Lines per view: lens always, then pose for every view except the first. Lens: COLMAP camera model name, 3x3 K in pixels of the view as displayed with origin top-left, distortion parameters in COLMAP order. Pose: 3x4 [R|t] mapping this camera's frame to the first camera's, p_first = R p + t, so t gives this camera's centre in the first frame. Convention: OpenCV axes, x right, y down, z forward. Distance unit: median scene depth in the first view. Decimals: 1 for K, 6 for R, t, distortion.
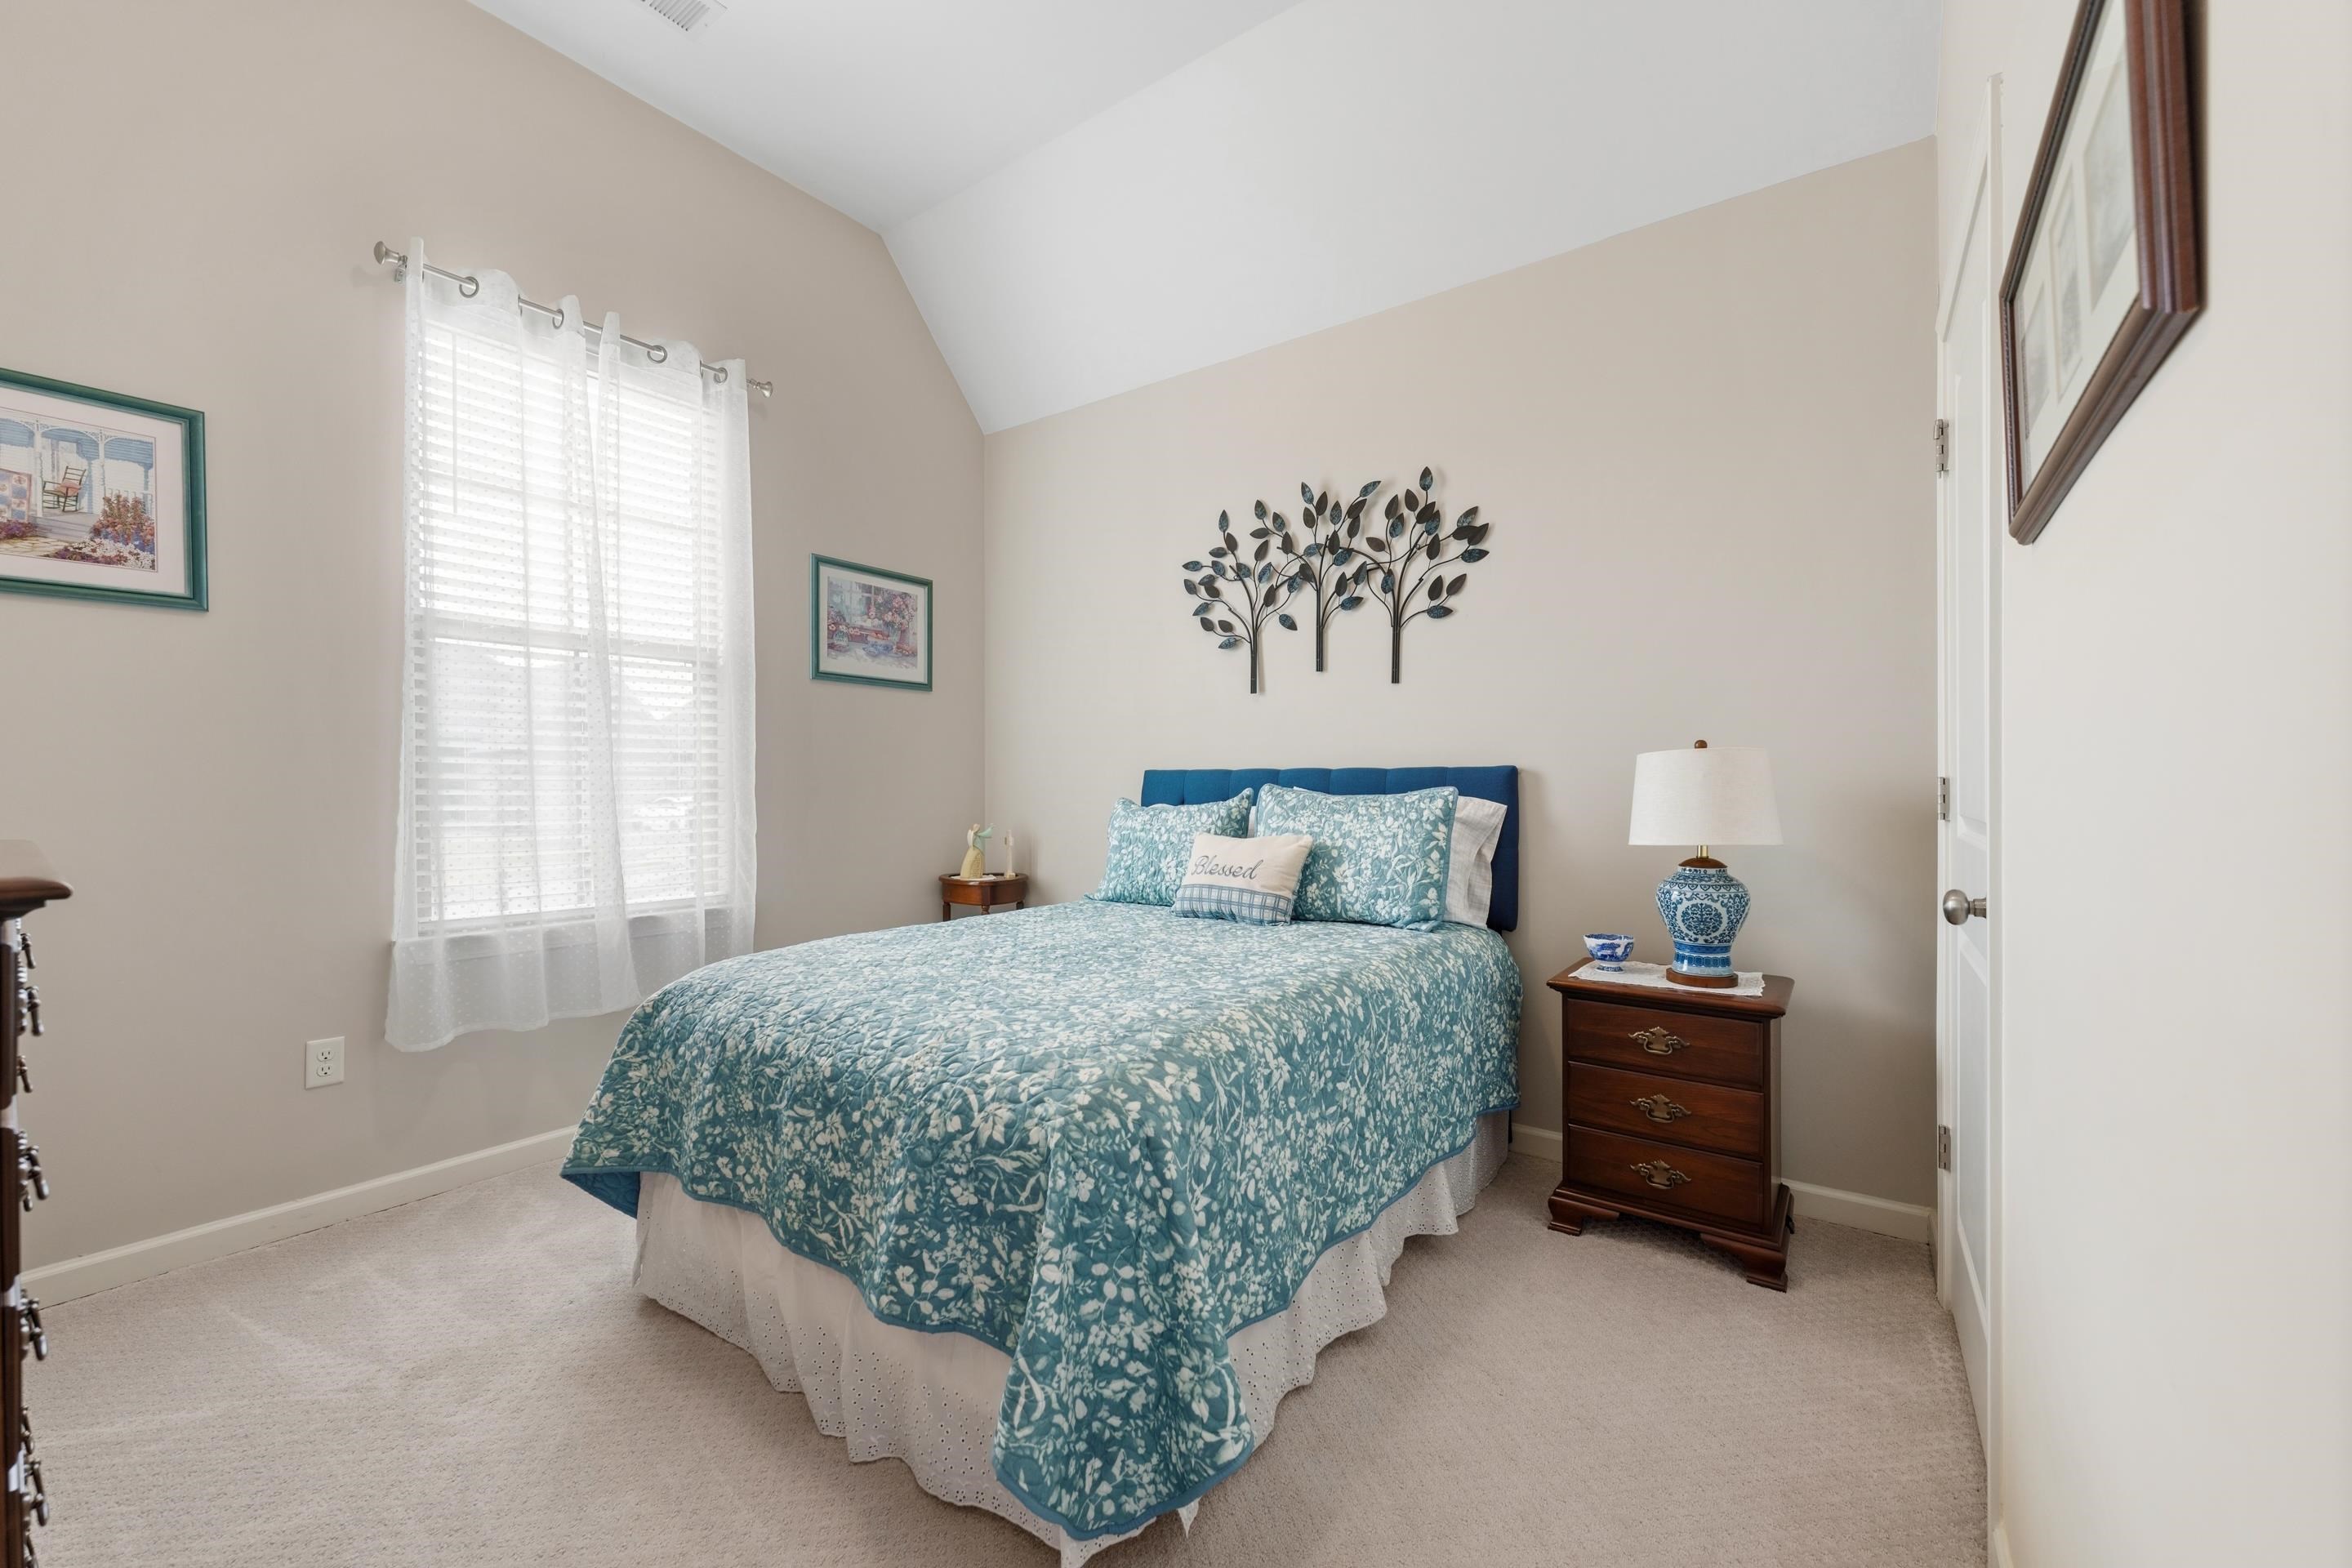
lens RADIAL K [[939.8, 0, 1176.0], [0, 939.8, 784.0], [0, 0, 1]] dist [0.000250, 0.000006]
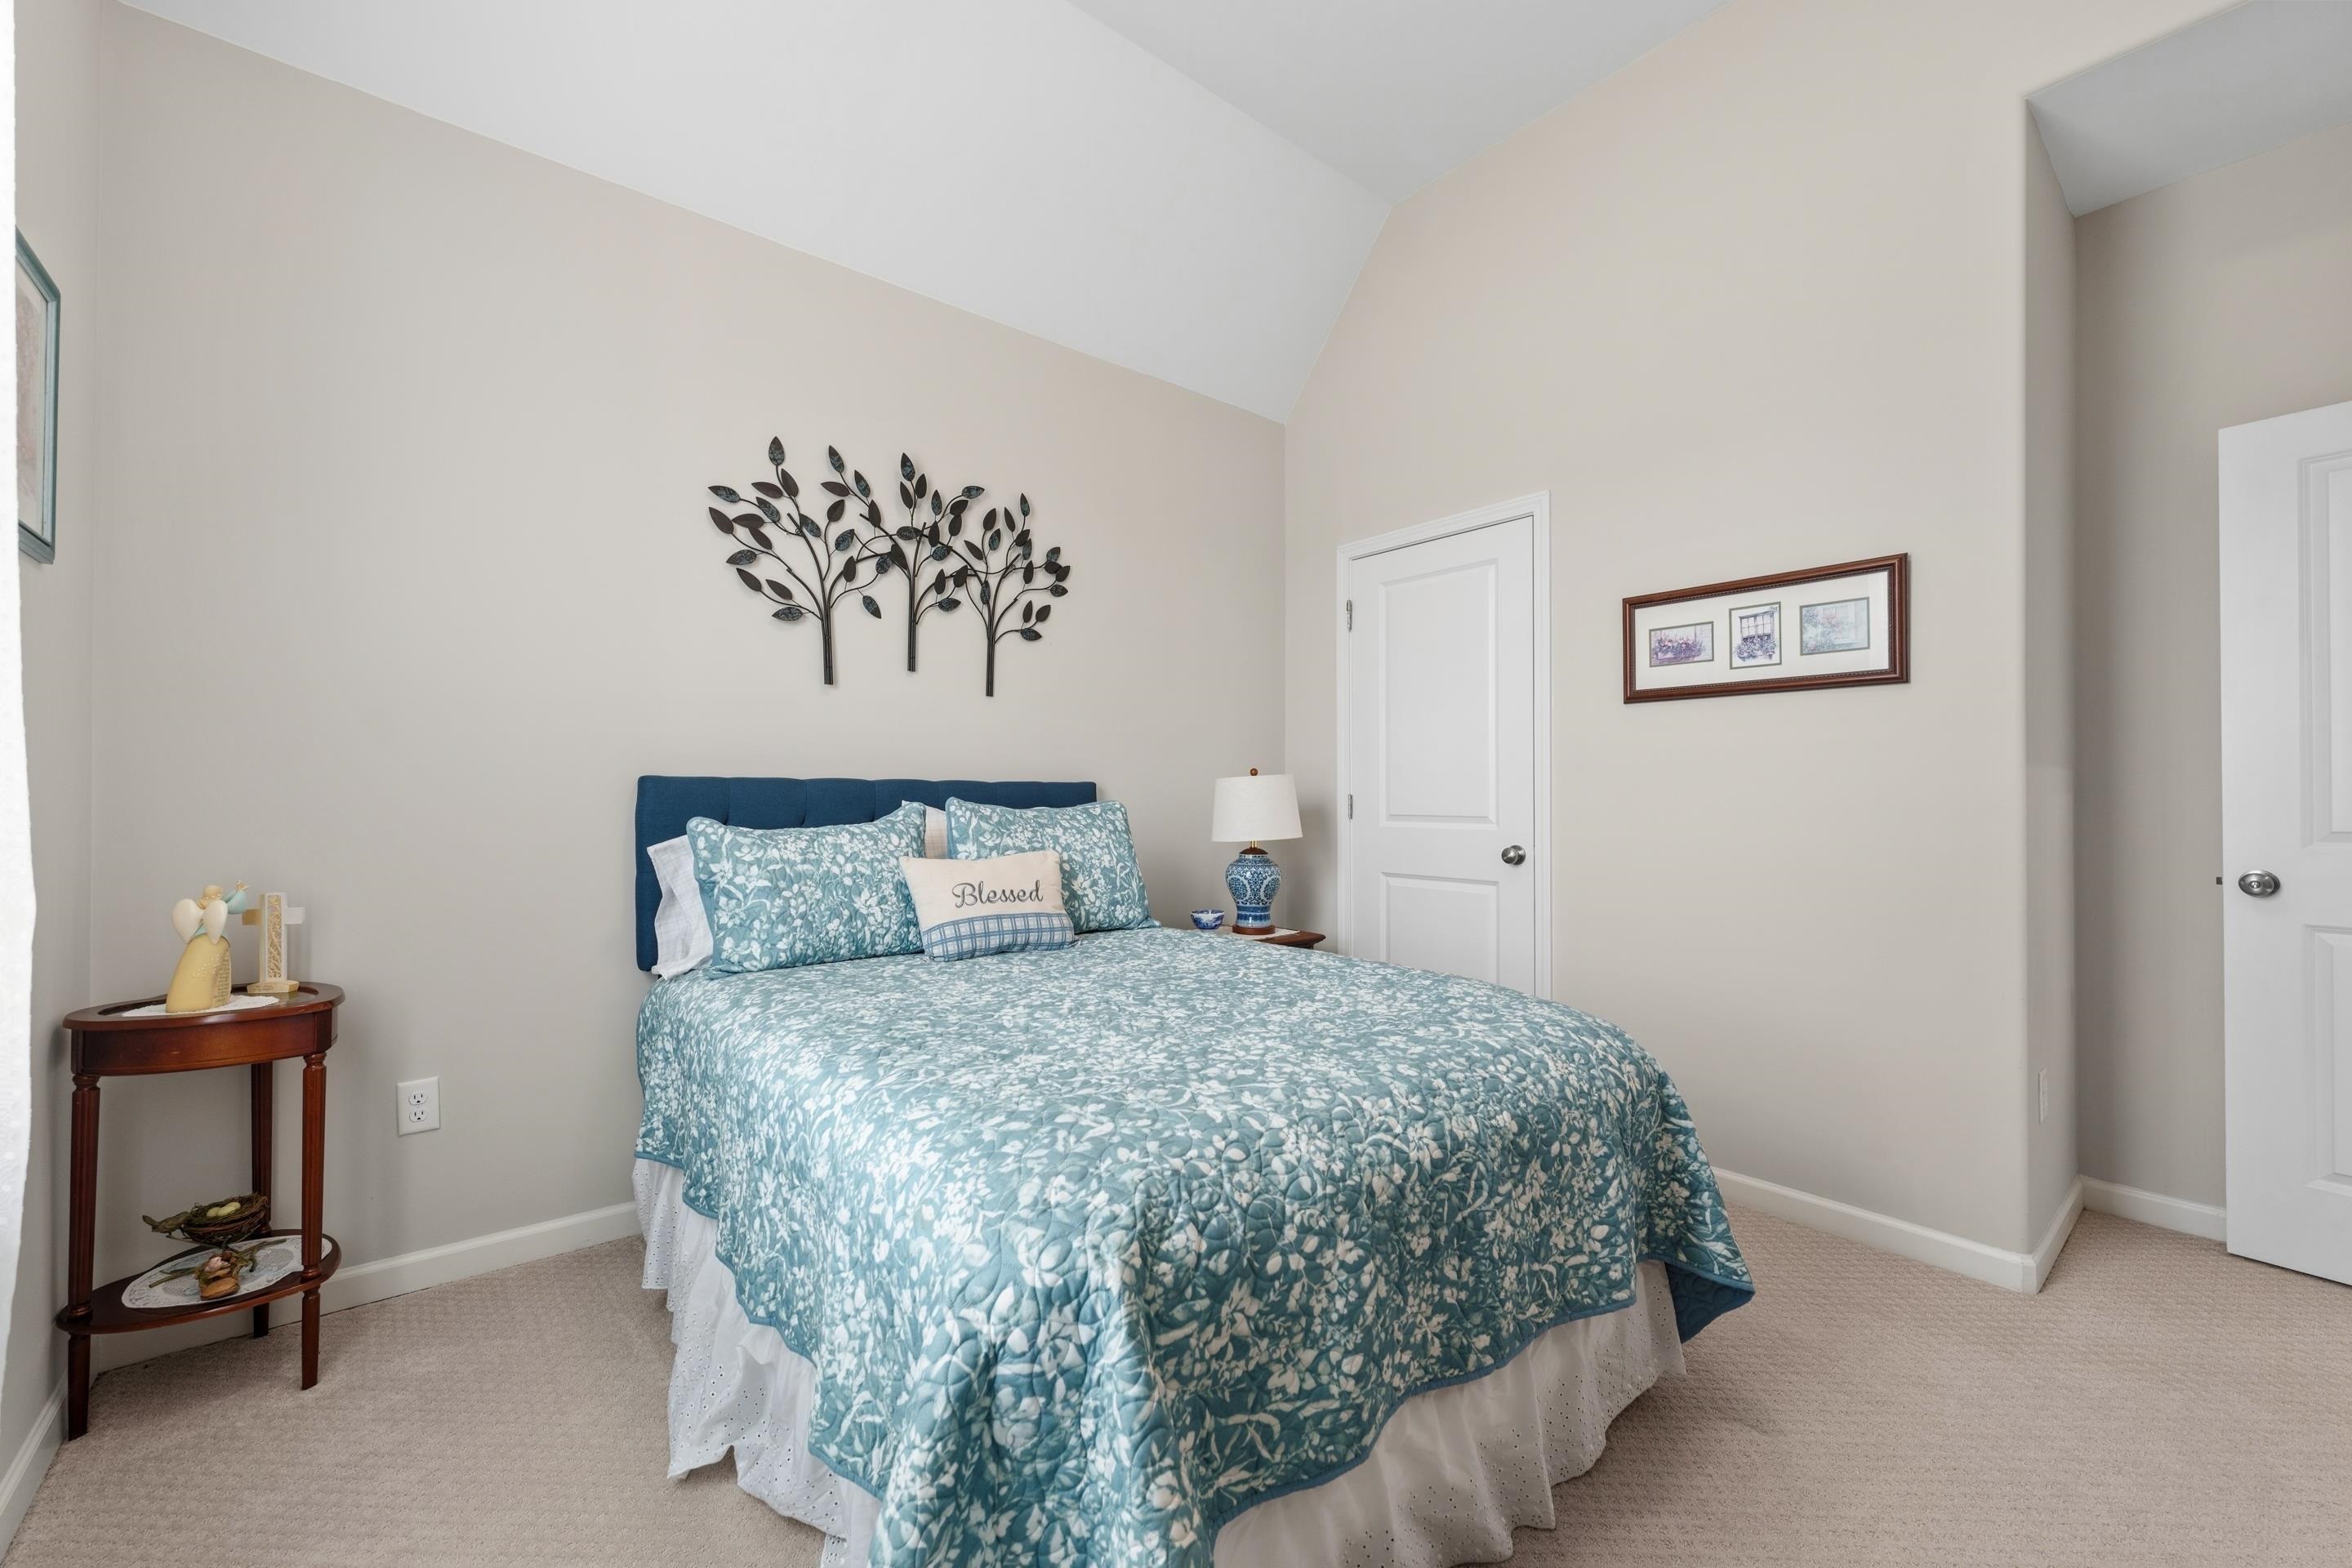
lens RADIAL K [[945.8, 0, 1171.8], [0, 945.8, 765.6], [0, 0, 1]] dist [0.032289, 0.000016]
pose [[0.246216, 0.036790, 0.968516, -0.671810], [0.003347, 0.999241, -0.038809, 0.005121], [-0.969209, 0.012797, 0.245906, 0.559207]]
